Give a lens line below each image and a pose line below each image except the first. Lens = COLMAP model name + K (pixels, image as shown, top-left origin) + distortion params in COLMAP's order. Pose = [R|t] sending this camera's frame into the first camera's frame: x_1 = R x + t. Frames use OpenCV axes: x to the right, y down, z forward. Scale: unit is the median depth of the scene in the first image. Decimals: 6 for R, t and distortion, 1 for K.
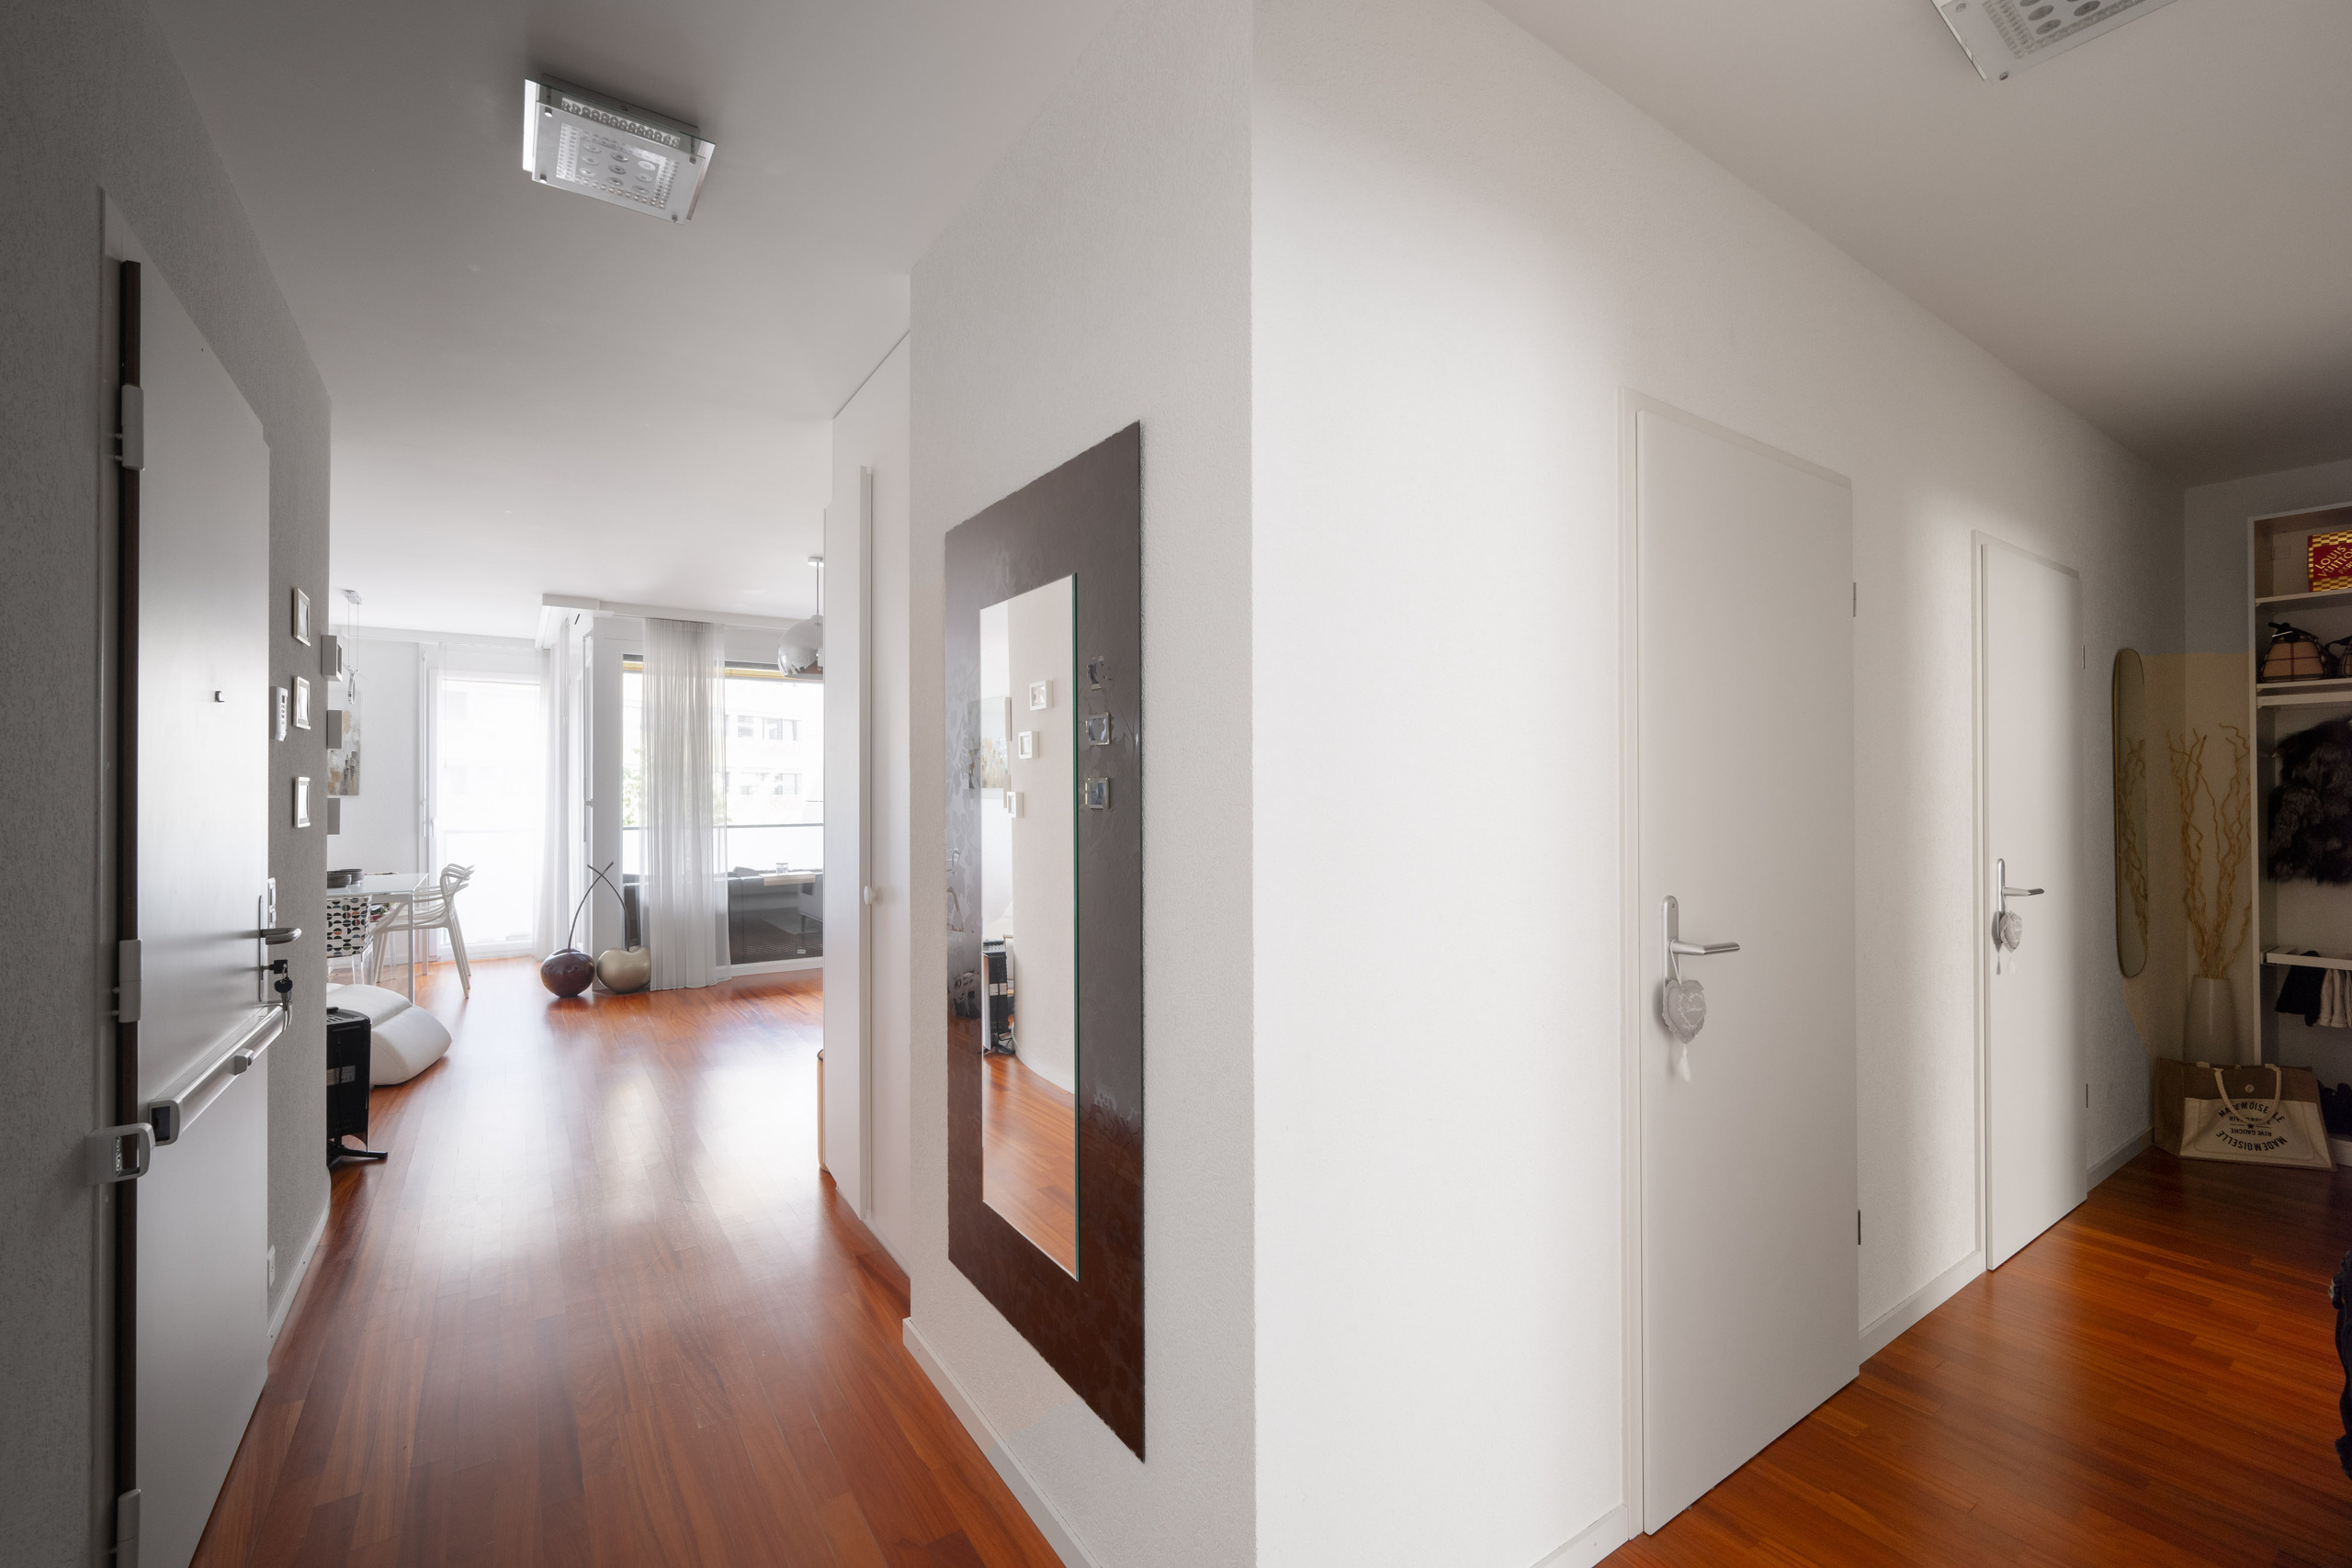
lens RADIAL K [[1007.6, 0, 1183.4], [0, 1007.6, 781.2], [0, 0, 1]] dist [0.001737, 0.000009]
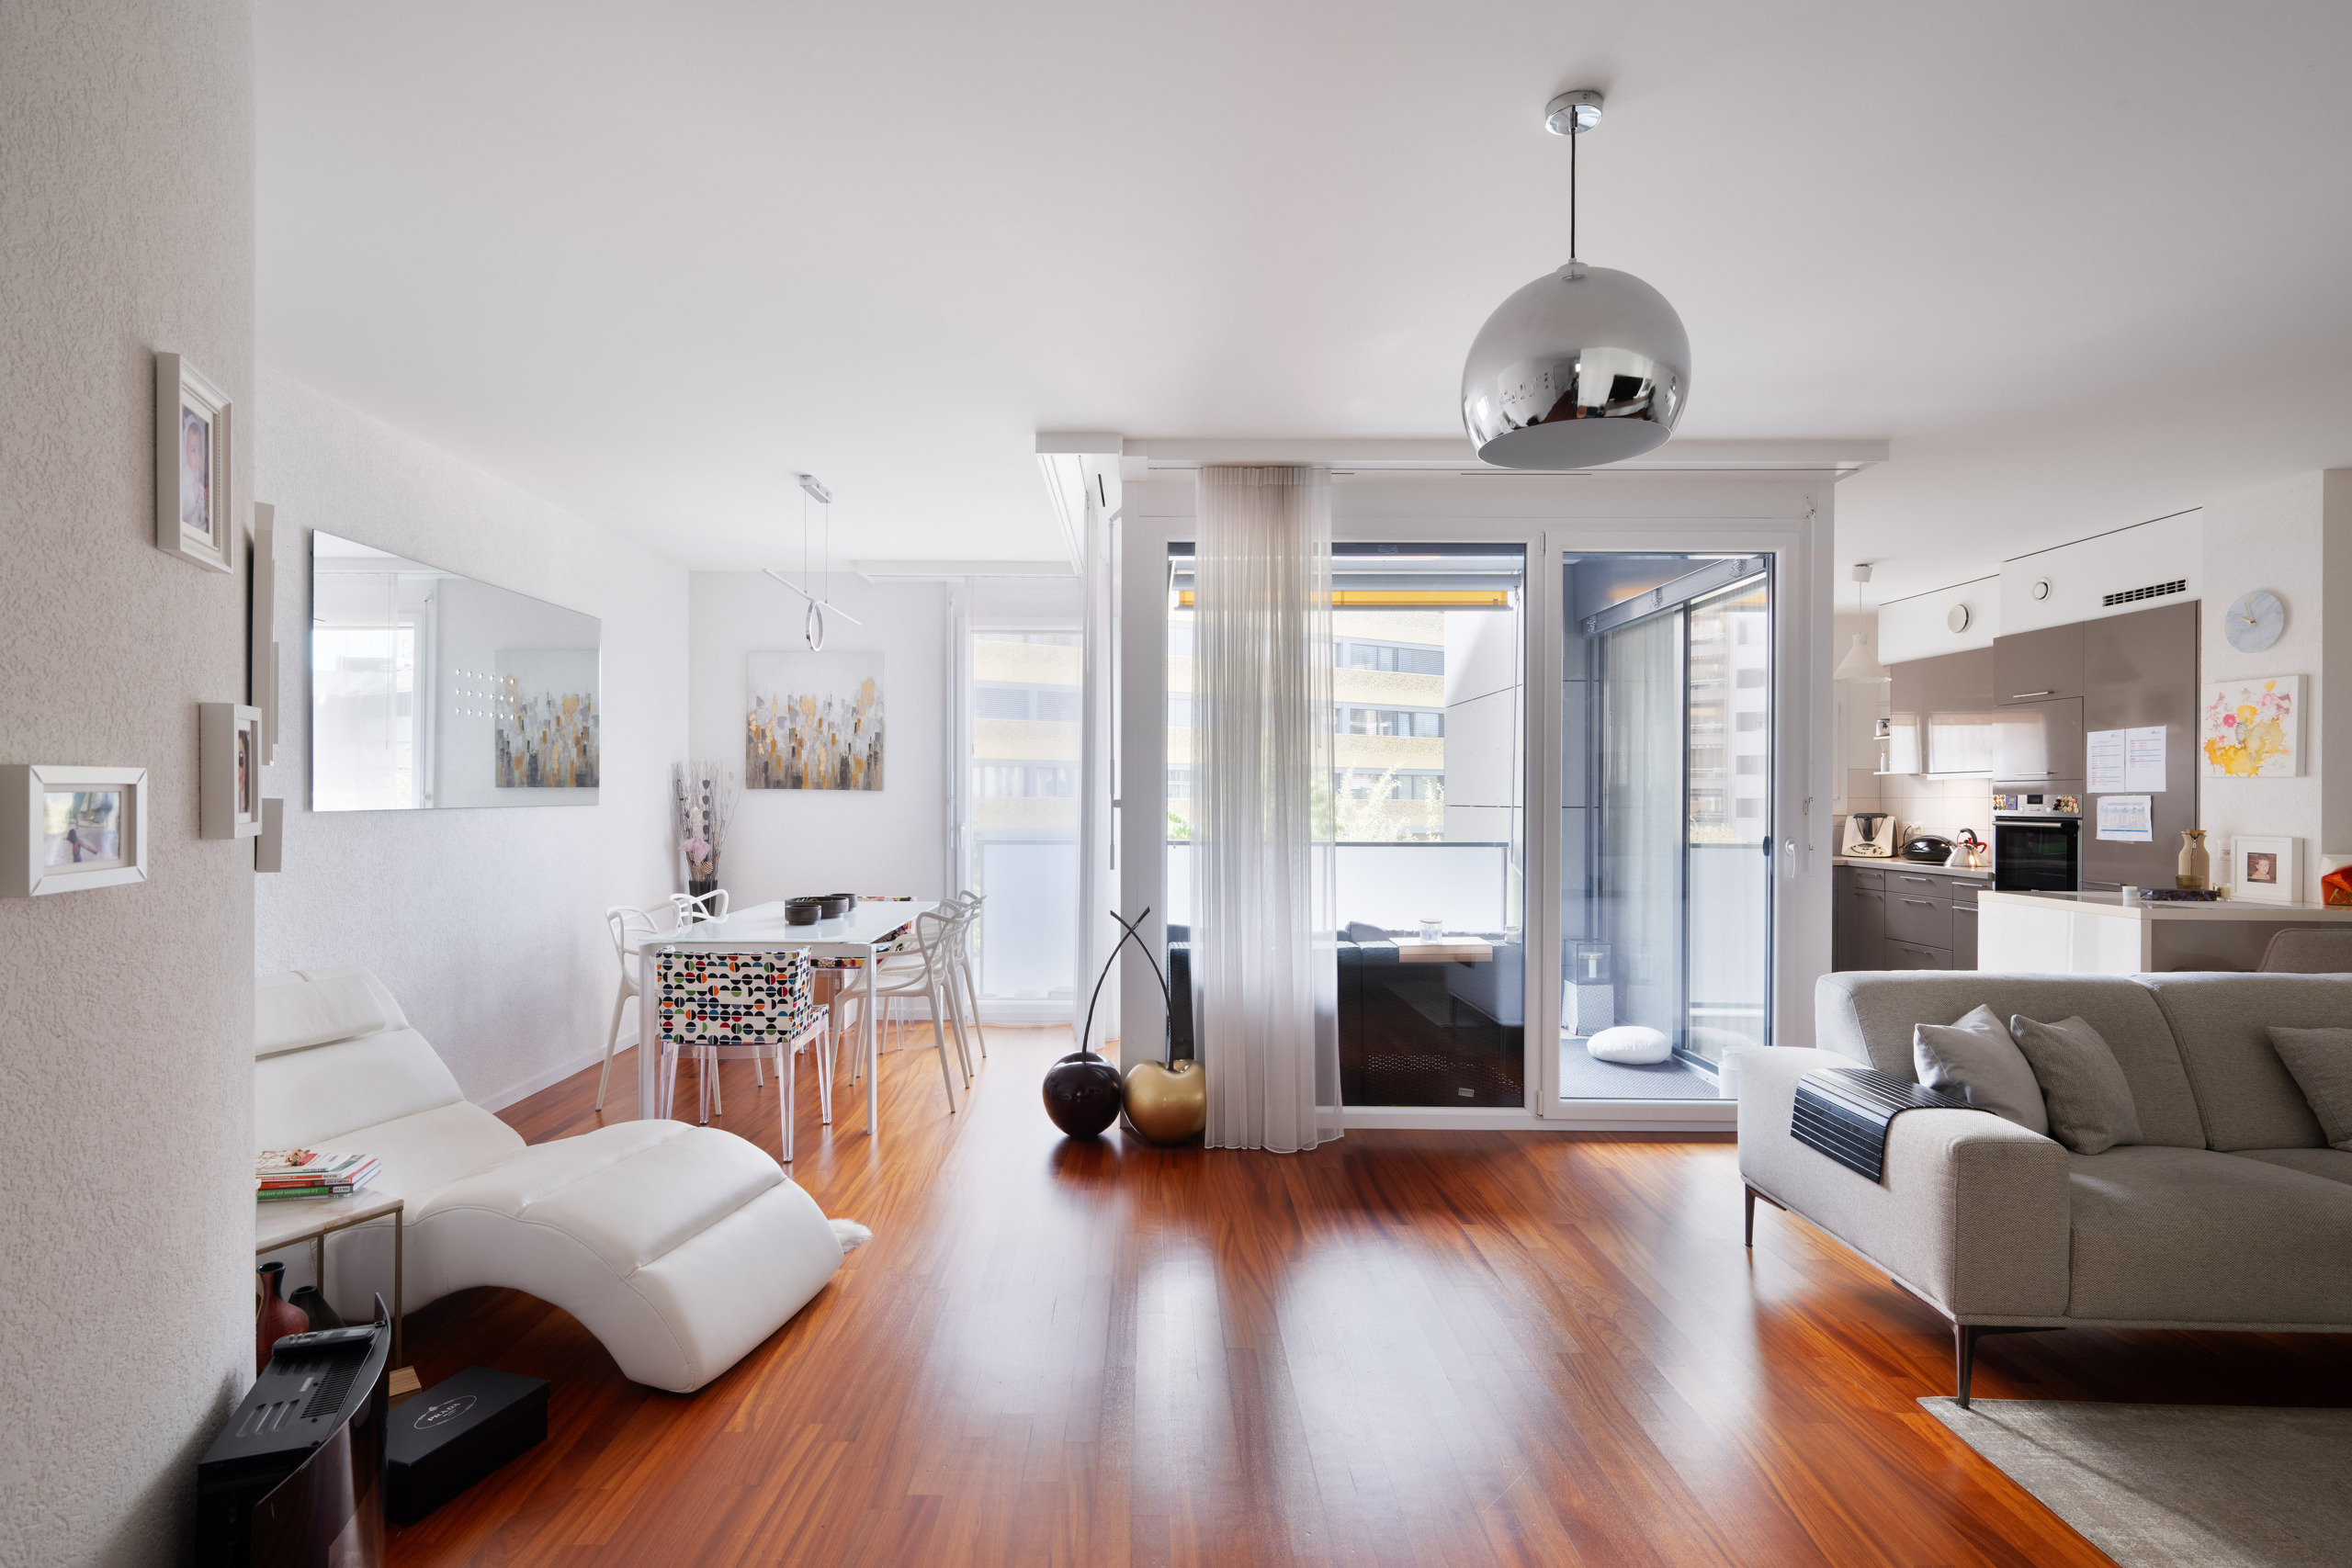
lens RADIAL K [[1166.4, 0, 1158.4], [0, 1166.4, 794.4], [0, 0, 1]] dist [0.005676, 0.000444]
pose [[0.837320, 0.004090, -0.546697, -0.203240], [-0.000075, 0.999973, 0.007366, 0.012051], [0.546713, -0.006127, 0.837298, 0.452910]]
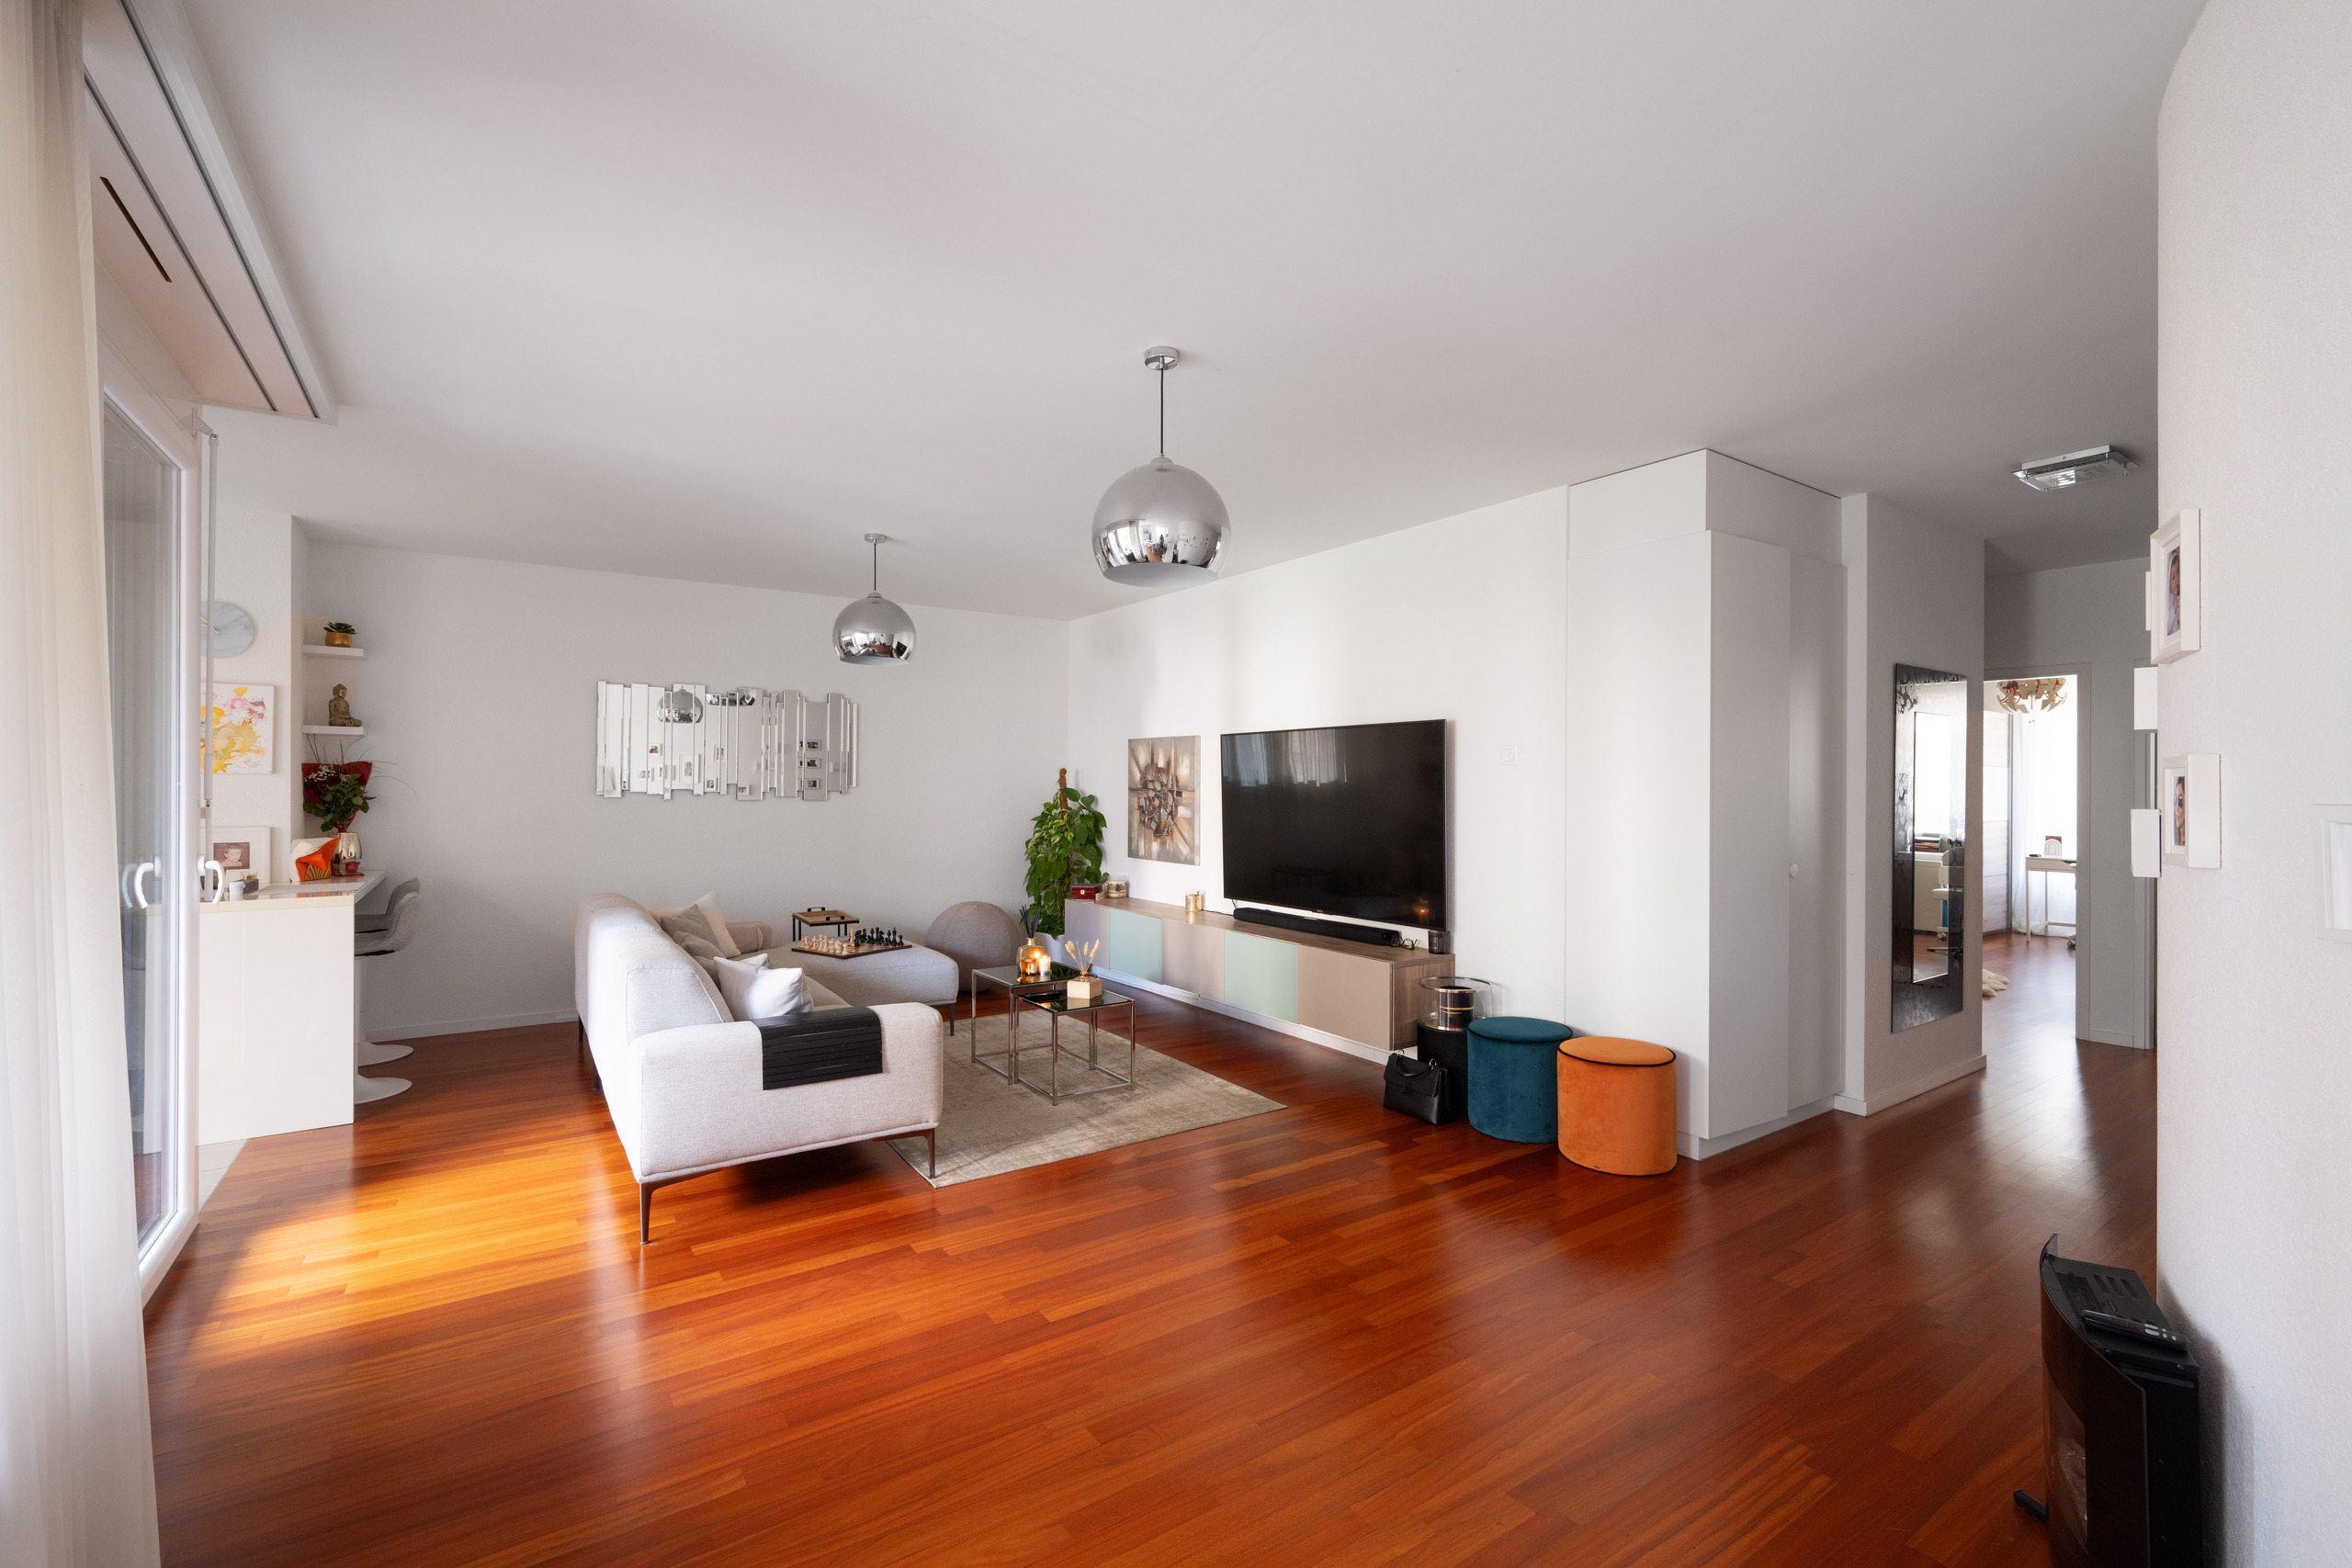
lens RADIAL K [[1007.6, 0, 1184.8], [0, 1007.6, 788.1], [0, 0, 1]] dist [0.001737, 0.000009]
pose [[-0.014578, -0.001060, 0.999893, -0.685054], [-0.013643, 0.999907, 0.000862, 0.007428], [-0.999801, -0.013629, -0.014591, 0.768413]]
